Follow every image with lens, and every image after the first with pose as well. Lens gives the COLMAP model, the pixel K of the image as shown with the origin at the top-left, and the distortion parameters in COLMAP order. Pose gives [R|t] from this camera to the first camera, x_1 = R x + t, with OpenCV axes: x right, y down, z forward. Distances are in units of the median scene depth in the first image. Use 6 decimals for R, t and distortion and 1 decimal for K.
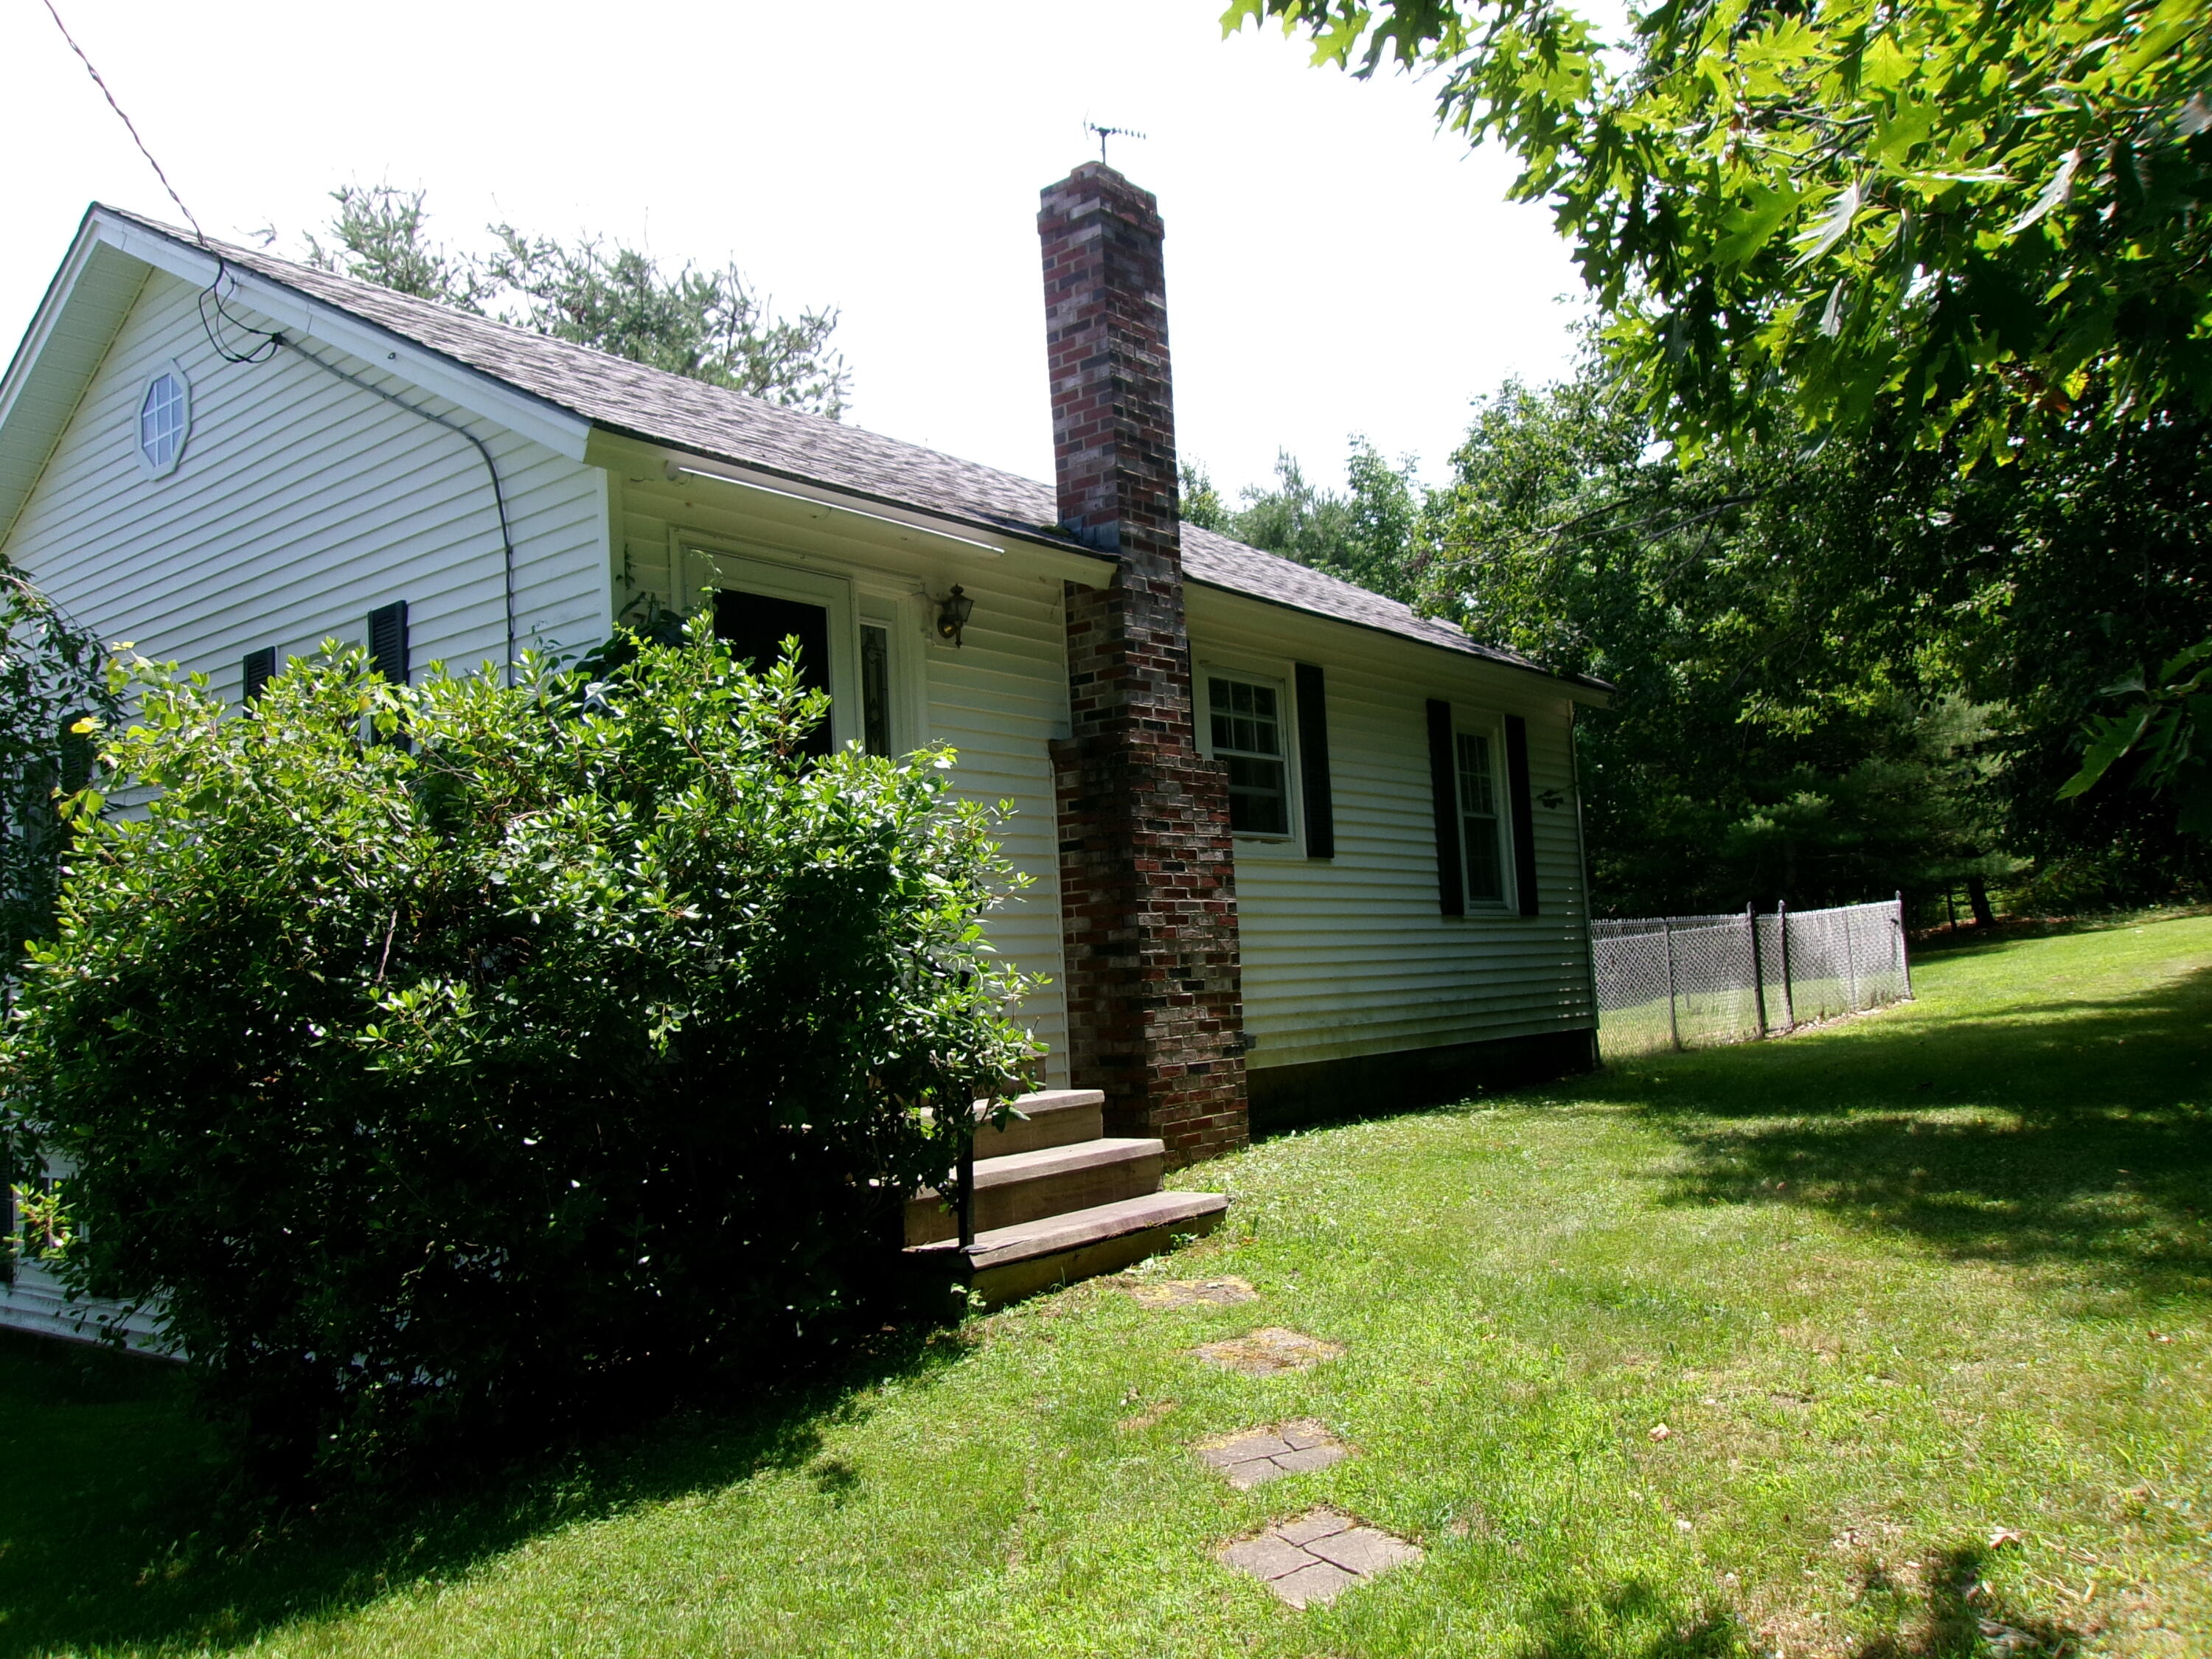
lens RADIAL K [[1716.5, 0, 1113.0], [0, 1716.5, 831.7], [0, 0, 1]] dist [-0.014961, 0.015914]
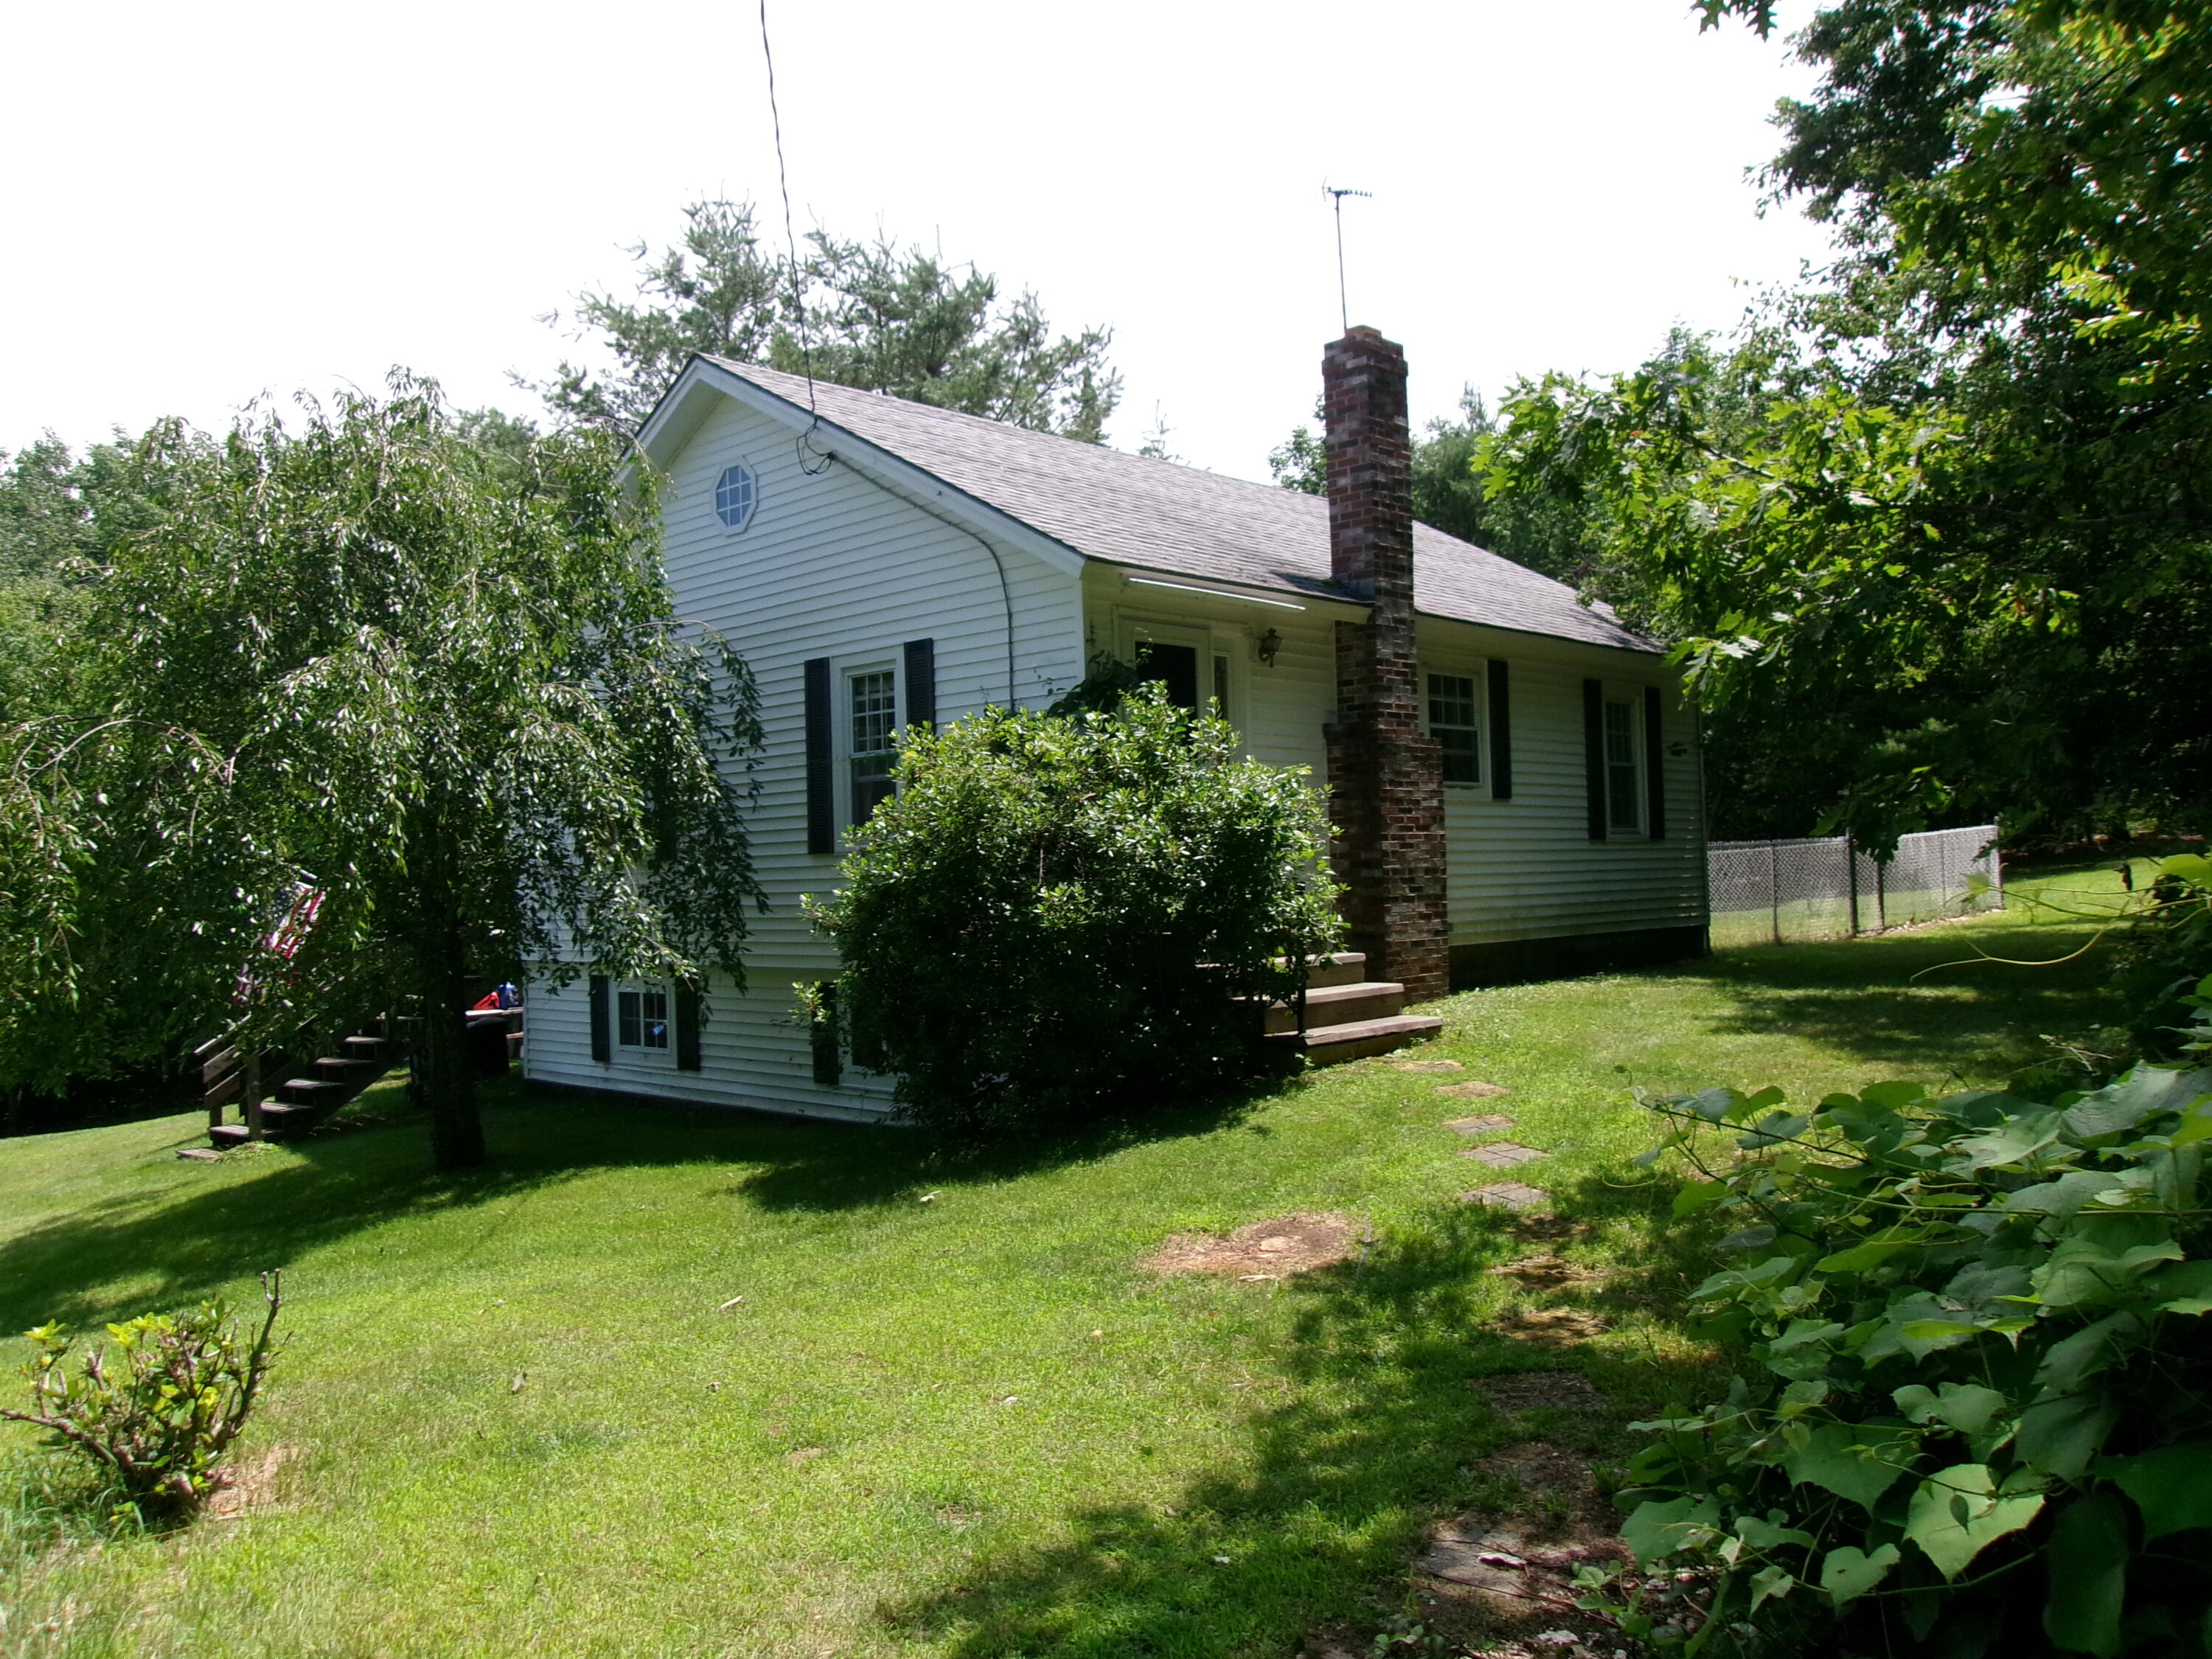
lens RADIAL K [[1716.5, 0, 1103.7], [0, 1716.5, 829.3], [0, 0, 1]] dist [-0.014961, 0.015914]
pose [[0.994993, 0.024980, -0.096770, -0.080004], [-0.018364, 0.997471, 0.068658, -0.060240], [0.098240, -0.066538, 0.992936, -0.515591]]
